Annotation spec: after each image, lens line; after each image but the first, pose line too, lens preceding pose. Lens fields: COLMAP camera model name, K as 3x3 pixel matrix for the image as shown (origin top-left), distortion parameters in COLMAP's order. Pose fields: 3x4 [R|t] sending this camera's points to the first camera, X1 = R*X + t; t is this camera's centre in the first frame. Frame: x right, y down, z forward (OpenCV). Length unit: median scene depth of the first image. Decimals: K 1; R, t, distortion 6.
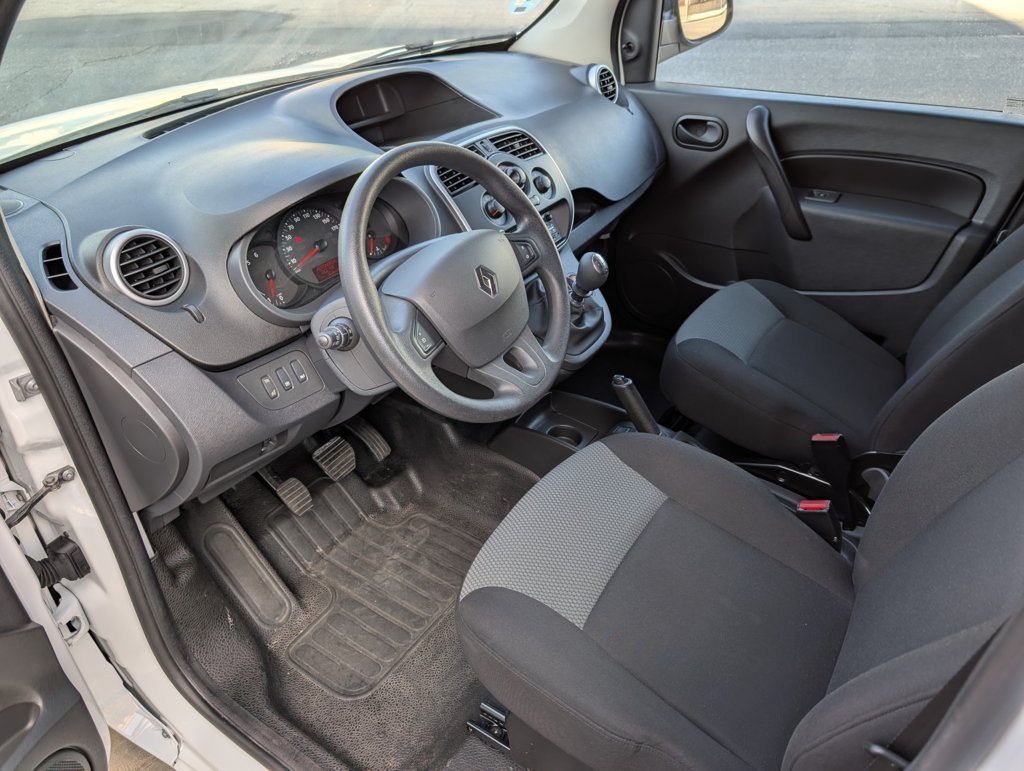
lens RADIAL K [[724.7, 0, 512.0], [0, 724.7, 385.5], [0, 0, 1]] dist [0.006372, 0.000466]
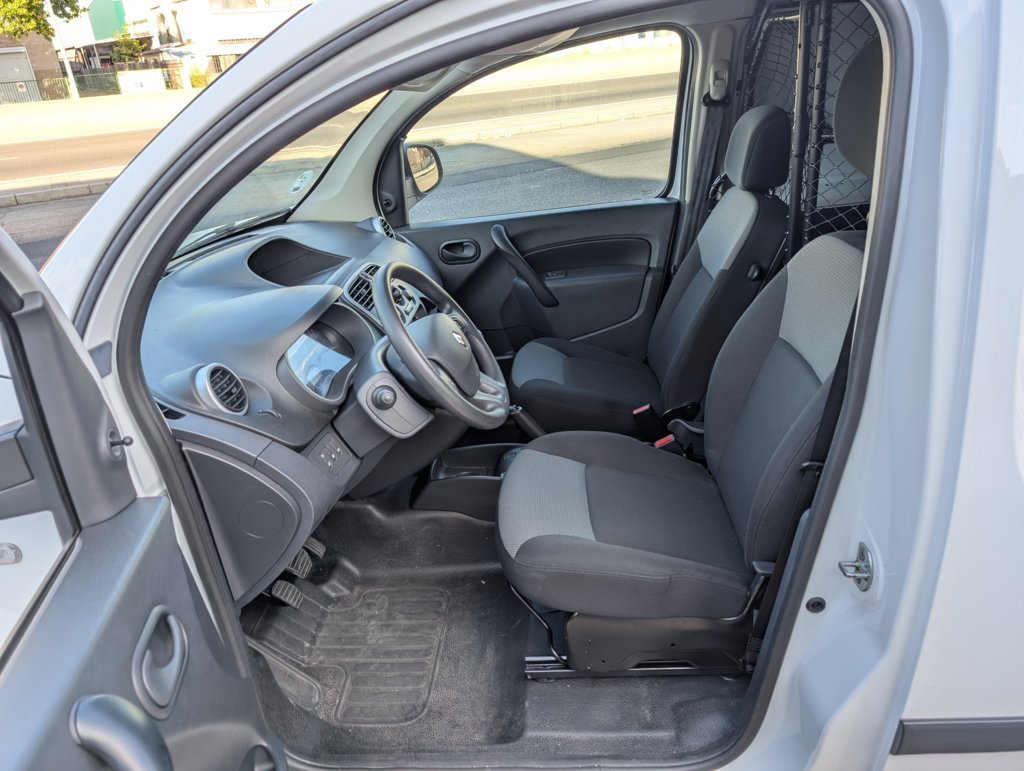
lens RADIAL K [[705.5, 0, 512.0], [0, 705.5, 385.5], [0, 0, 1]] dist [-0.003582, -0.001909]
pose [[0.862121, -0.261106, 0.434248, -0.354038], [0.341619, 0.932458, -0.117552, 0.088739], [-0.374224, 0.249692, 0.893090, -0.183471]]
